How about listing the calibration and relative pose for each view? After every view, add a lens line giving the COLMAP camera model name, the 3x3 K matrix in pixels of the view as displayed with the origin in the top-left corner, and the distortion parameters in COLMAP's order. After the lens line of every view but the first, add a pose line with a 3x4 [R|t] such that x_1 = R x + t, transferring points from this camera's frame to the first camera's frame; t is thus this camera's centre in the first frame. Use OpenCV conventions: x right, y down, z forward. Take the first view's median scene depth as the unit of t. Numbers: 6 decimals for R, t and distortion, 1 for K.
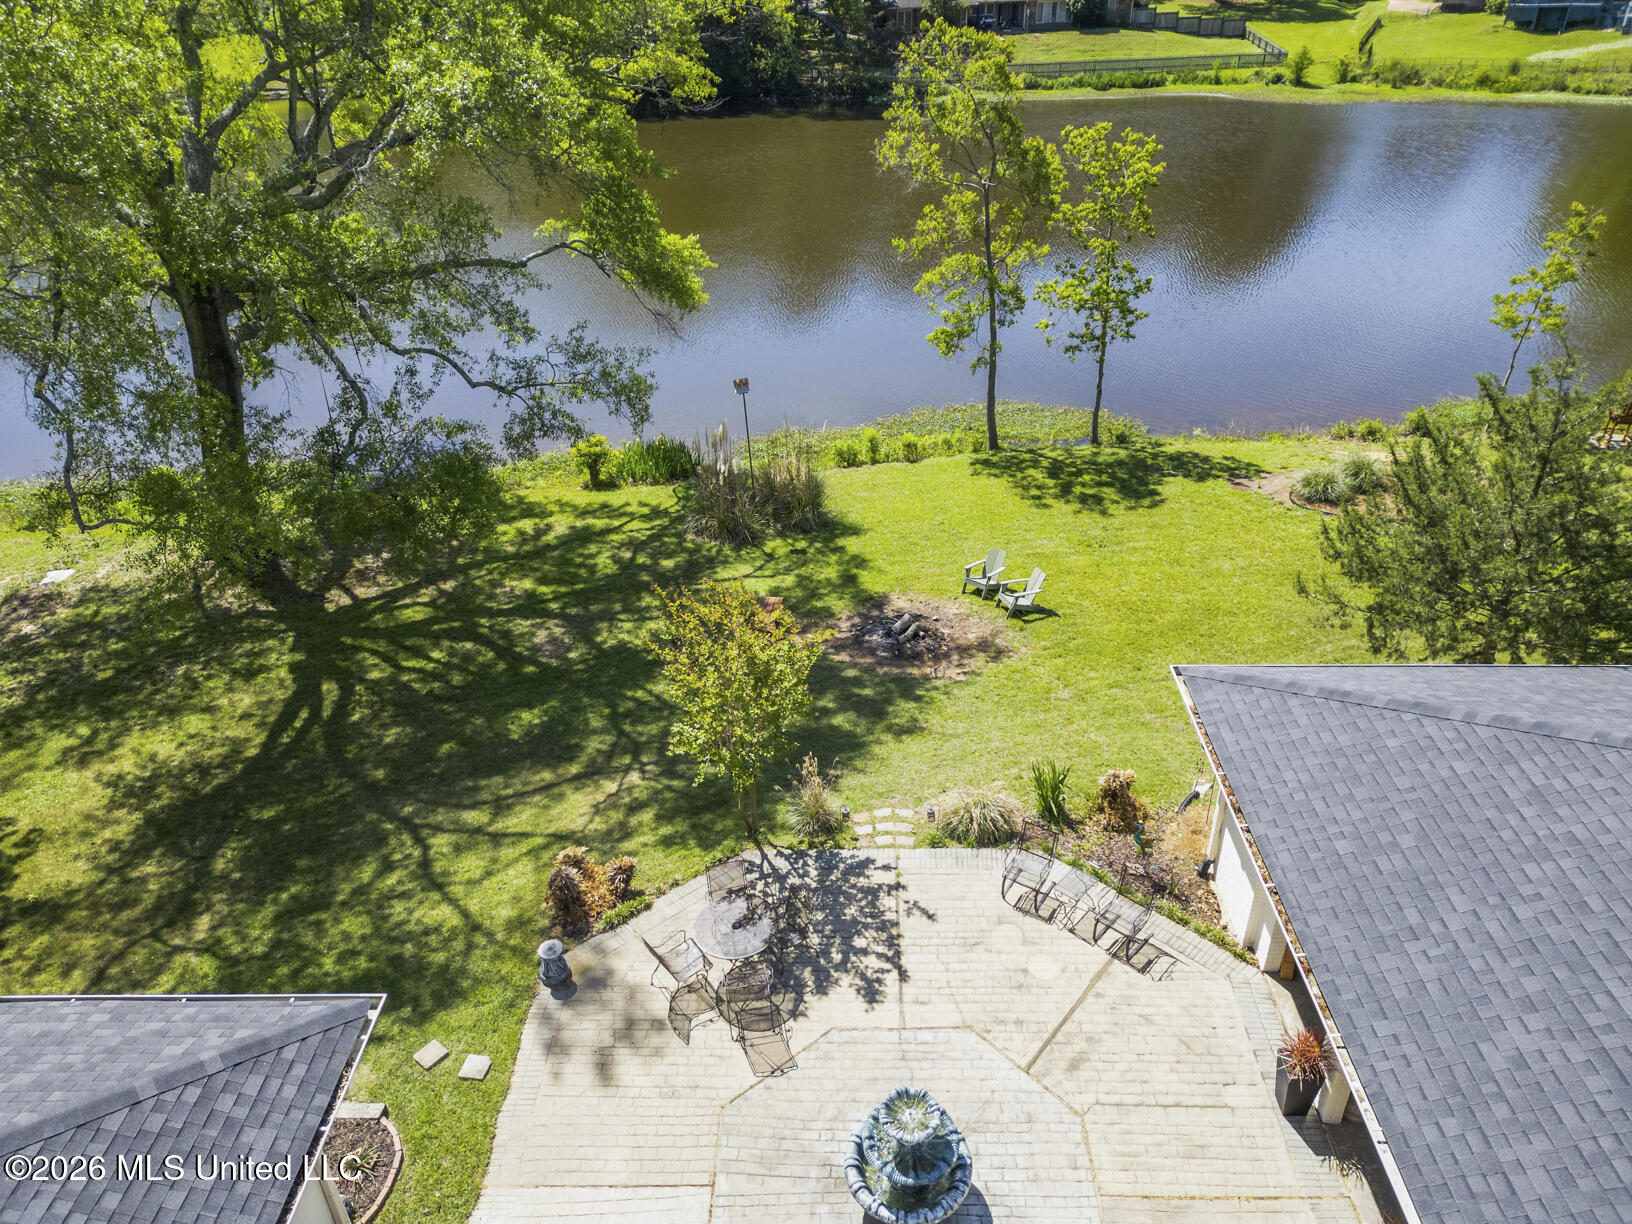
lens RADIAL K [[1138.9, 0, 818.9], [0, 1138.9, 615.5], [0, 0, 1]] dist [0.111940, -0.122440]
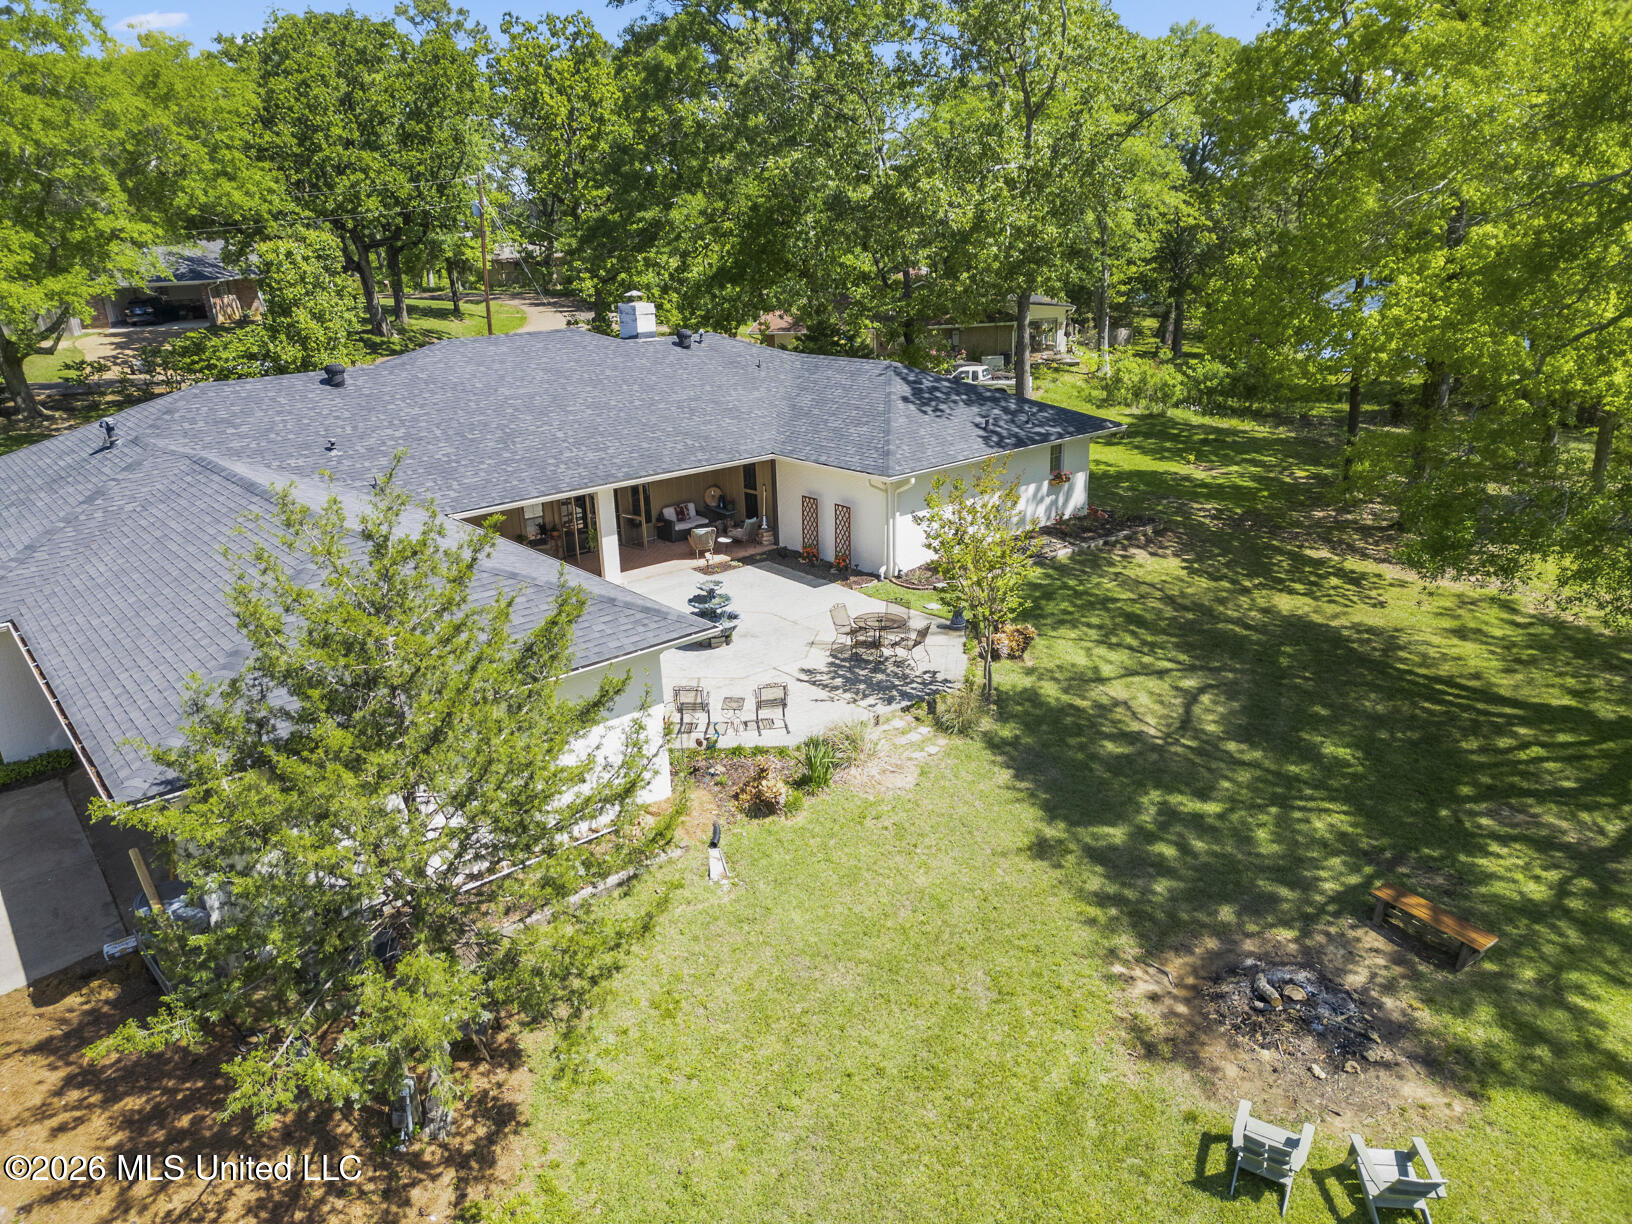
lens RADIAL K [[1138.9, 0, 818.9], [0, 1138.9, 615.5], [0, 0, 1]] dist [0.111940, -0.122440]
pose [[-0.749228, 0.264379, -0.607258, 0.554371], [-0.292120, 0.690964, 0.661237, -0.440716], [0.594410, 0.672809, -0.440459, 0.945623]]
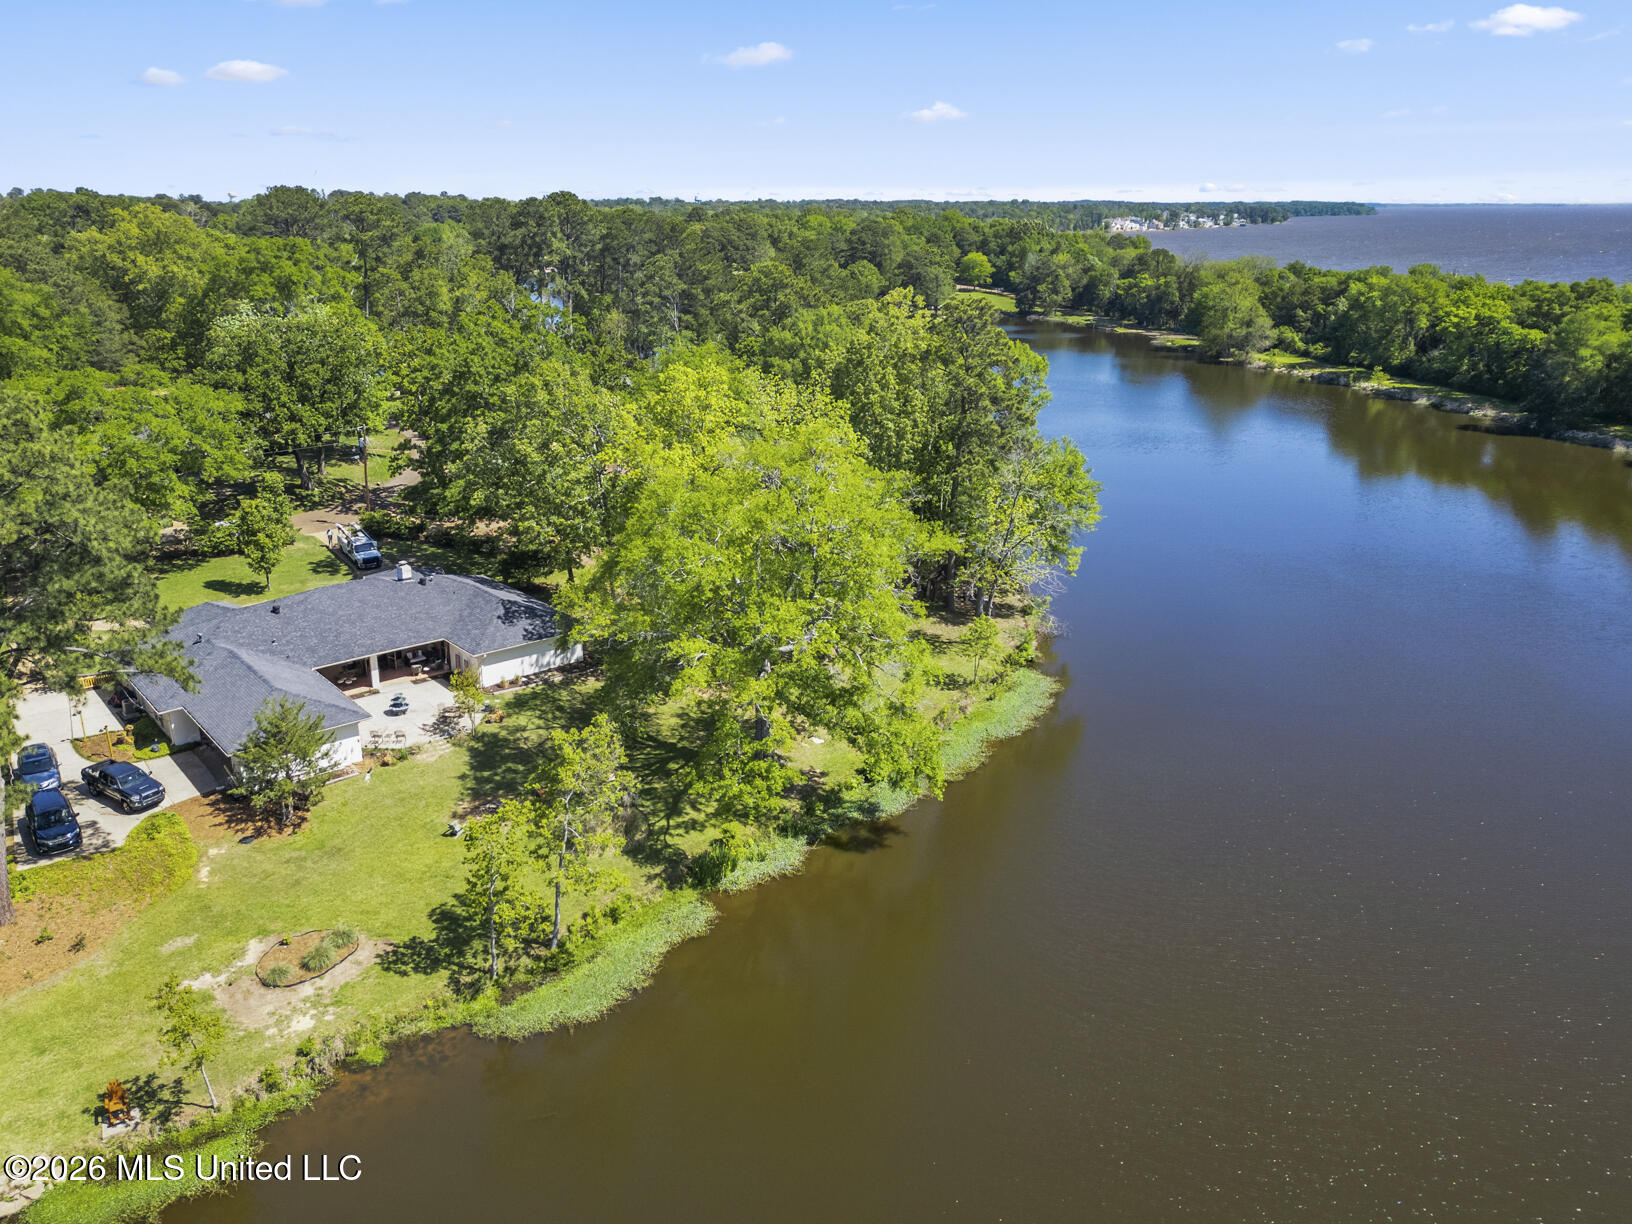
lens RADIAL K [[1203.3, 0, 816.8], [0, 1203.3, 613.0], [0, 0, 1]] dist [0.054569, -0.029873]
pose [[-0.740308, 0.229923, -0.631727, 1.135398], [-0.336704, 0.686529, 0.644445, -2.260439], [0.581871, 0.689793, -0.430827, 2.237297]]
